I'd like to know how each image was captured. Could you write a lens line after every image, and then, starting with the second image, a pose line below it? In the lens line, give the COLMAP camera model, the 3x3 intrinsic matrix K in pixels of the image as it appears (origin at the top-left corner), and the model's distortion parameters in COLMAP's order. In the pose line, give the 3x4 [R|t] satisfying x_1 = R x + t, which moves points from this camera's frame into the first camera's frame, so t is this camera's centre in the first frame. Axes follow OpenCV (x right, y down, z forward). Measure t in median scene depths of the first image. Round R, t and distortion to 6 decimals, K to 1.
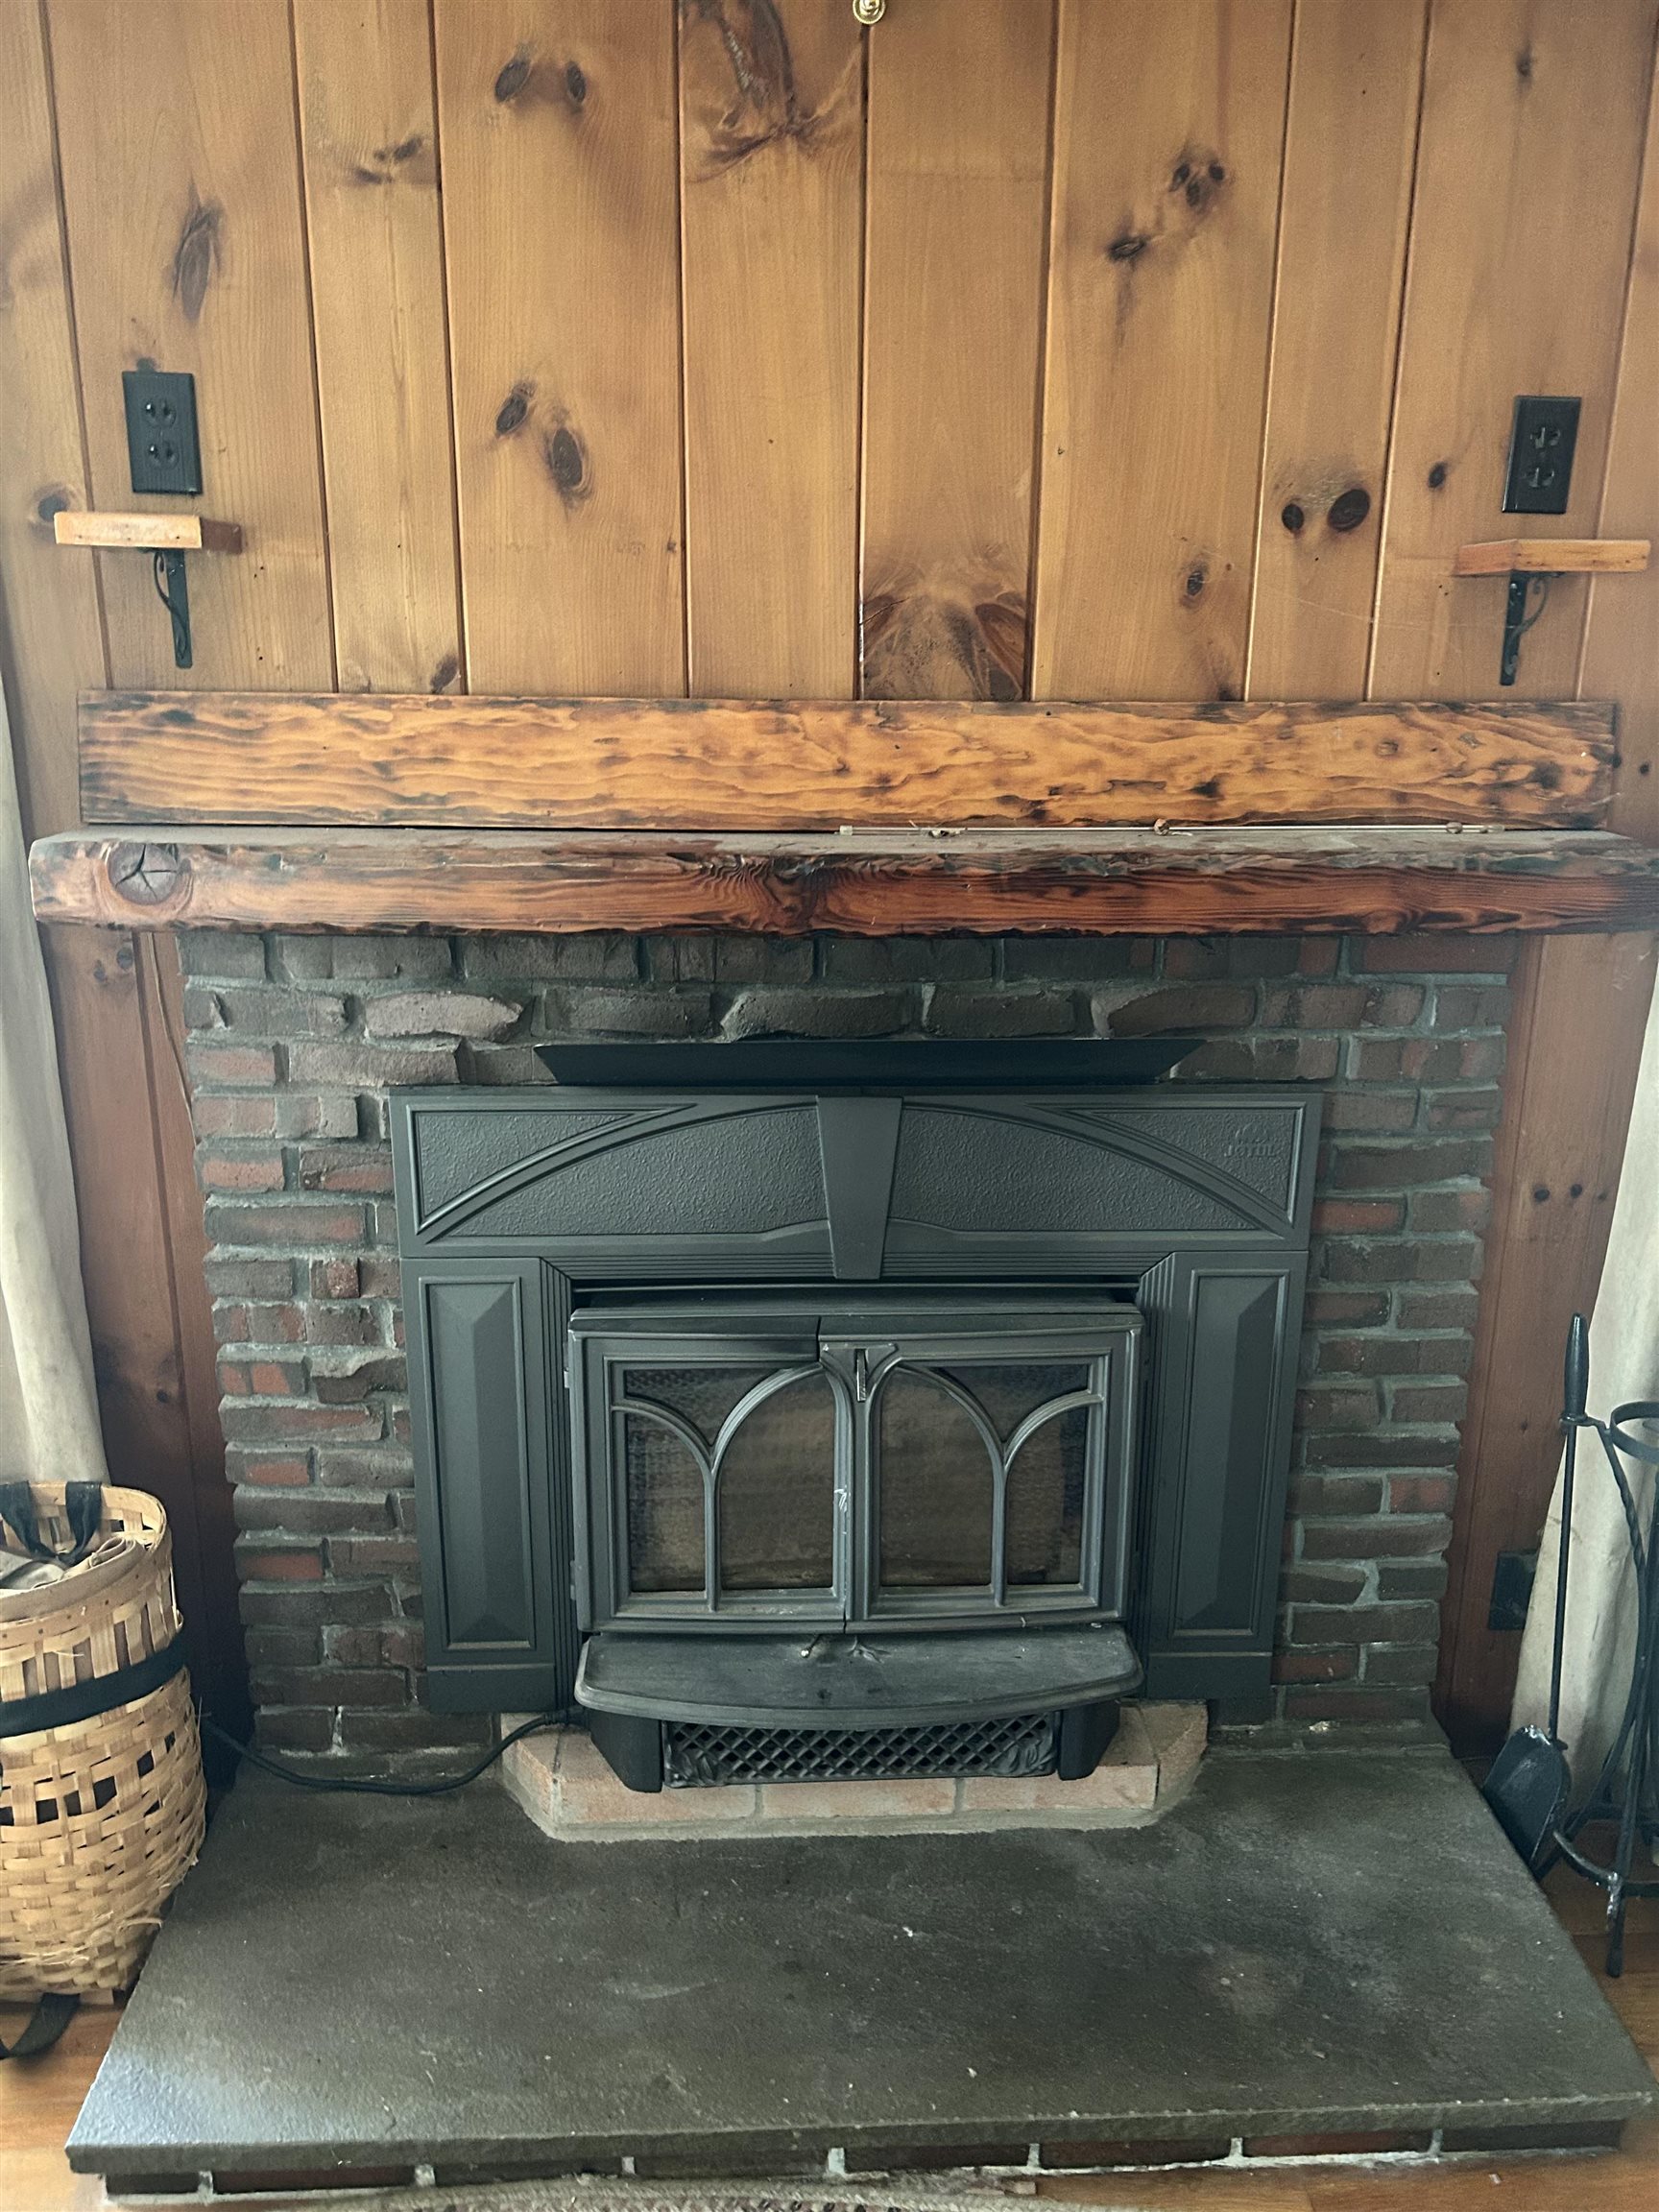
lens RADIAL K [[1676.3, 0, 829.5], [0, 1676.3, 1105.8], [0, 0, 1]] dist [0.053020, -0.055550]
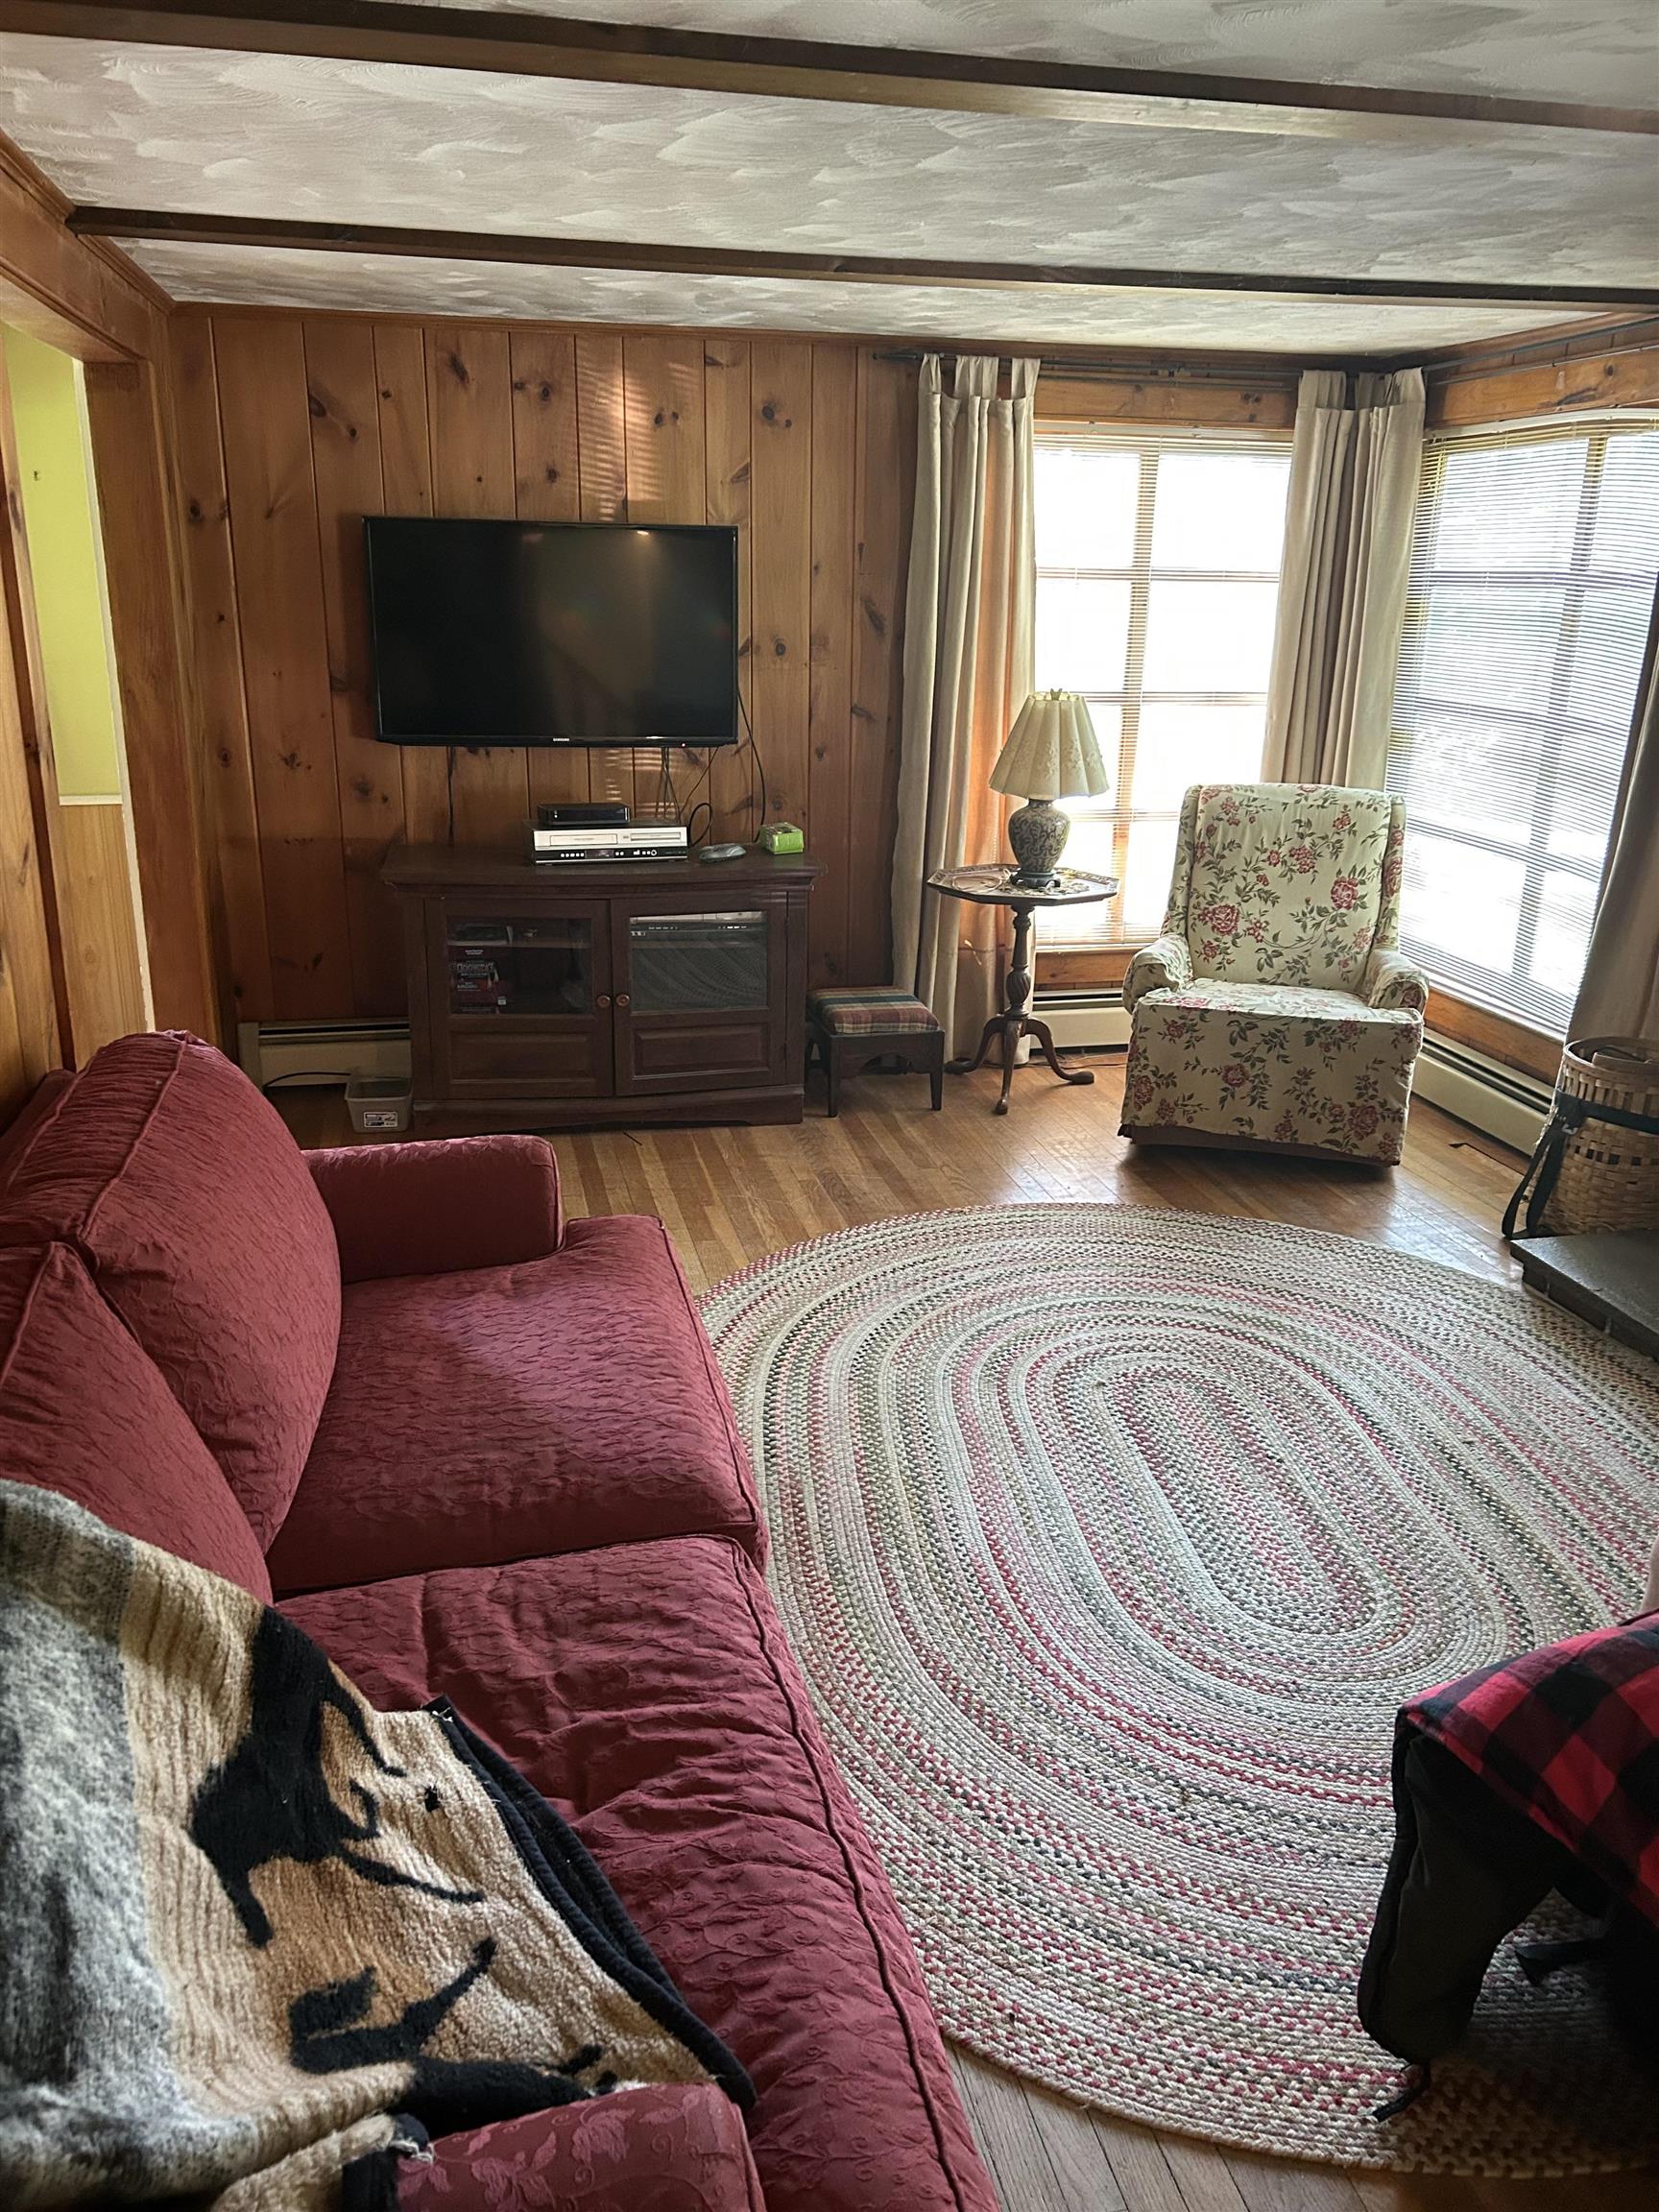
lens RADIAL K [[1676.3, 0, 829.0], [0, 1676.3, 1107.2], [0, 0, 1]] dist [0.053020, -0.055550]
pose [[0.178258, 0.295394, -0.938598, 1.502817], [-0.269722, 0.932009, 0.242095, 0.075517], [0.946295, 0.210005, 0.245813, -0.568778]]
